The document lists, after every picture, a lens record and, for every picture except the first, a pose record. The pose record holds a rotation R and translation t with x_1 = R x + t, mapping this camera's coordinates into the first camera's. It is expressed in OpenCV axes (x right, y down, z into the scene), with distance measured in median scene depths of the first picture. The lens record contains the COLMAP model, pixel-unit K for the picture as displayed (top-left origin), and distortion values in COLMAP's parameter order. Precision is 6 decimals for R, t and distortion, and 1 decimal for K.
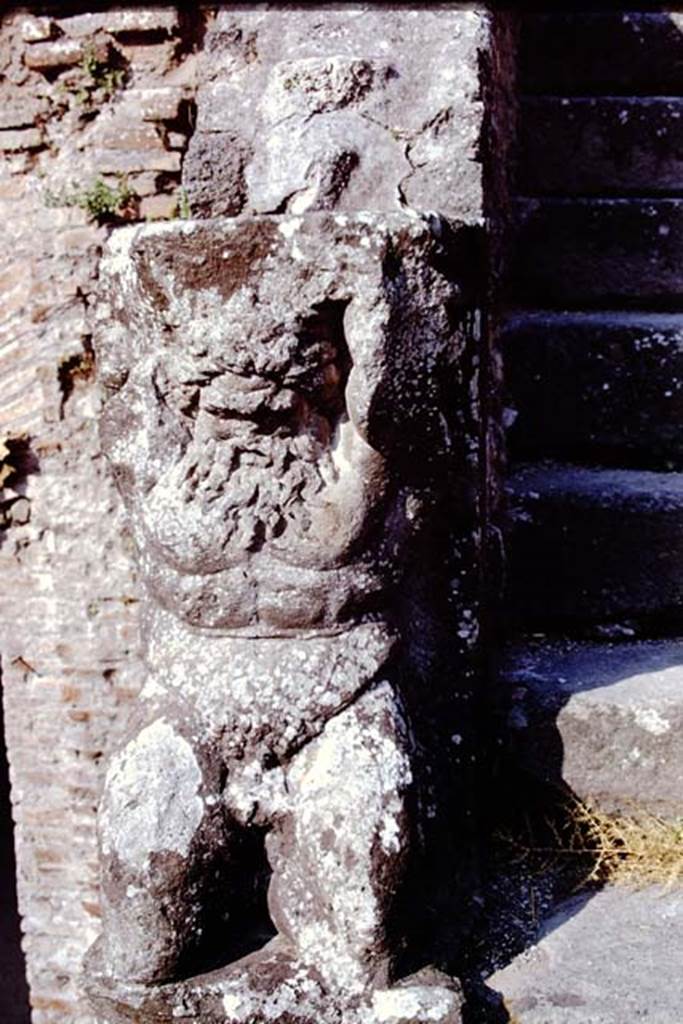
lens RADIAL K [[1621.7, 0, 341.3], [0, 1621.7, 511.3], [0, 0, 1]] dist [-0.289104, 0.000000]
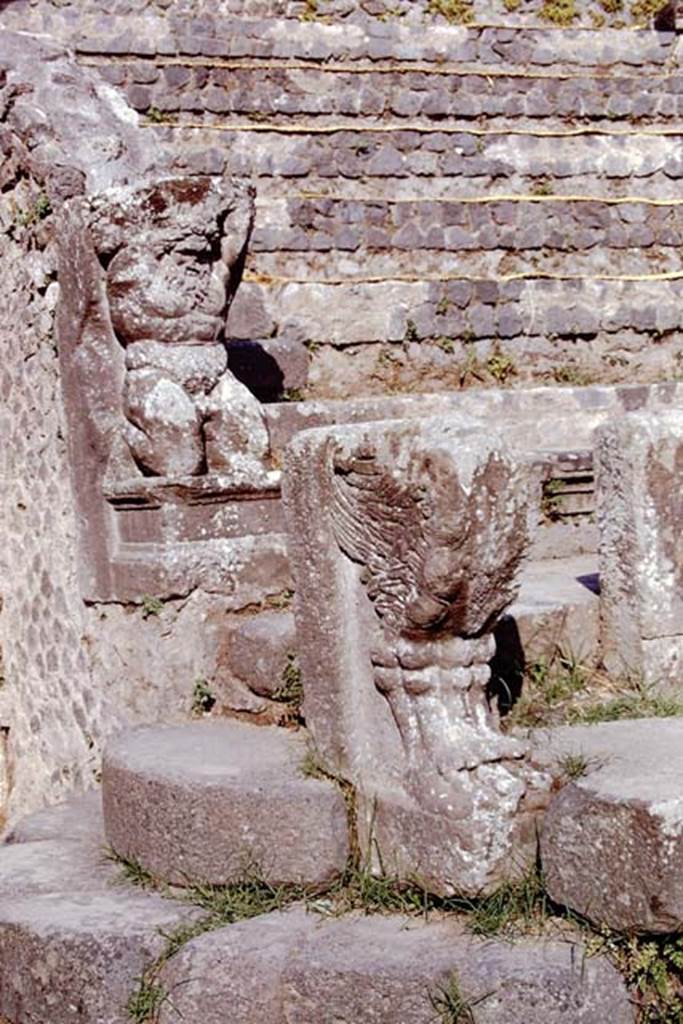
lens RADIAL K [[1621.7, 0, 340.5], [0, 1621.7, 511.5], [0, 0, 1]] dist [-0.289104, 0.000000]
pose [[0.730957, -0.039407, 0.681285, -1.633925], [0.149991, 0.983196, -0.104056, 0.641326], [-0.665736, 0.178248, 0.724585, -0.929002]]
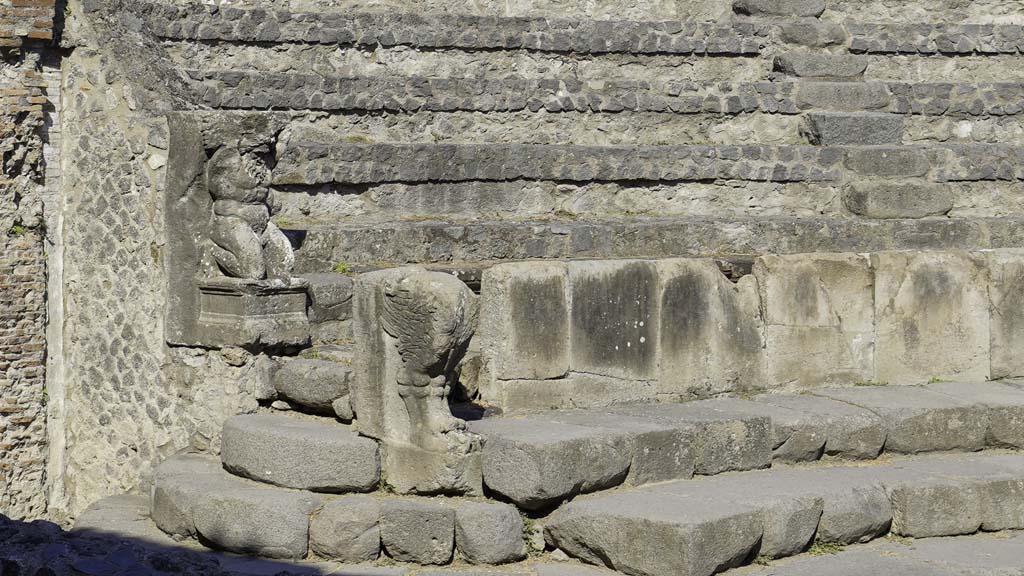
lens RADIAL K [[2230.9, 0, 512.3], [0, 2230.9, 286.6], [0, 0, 1]] dist [-0.085647, 0.000000]
pose [[0.478537, -0.014021, 0.877955, -5.219875], [0.104752, 0.993644, -0.041227, 0.643902], [-0.871797, 0.111696, 0.476964, -2.564107]]
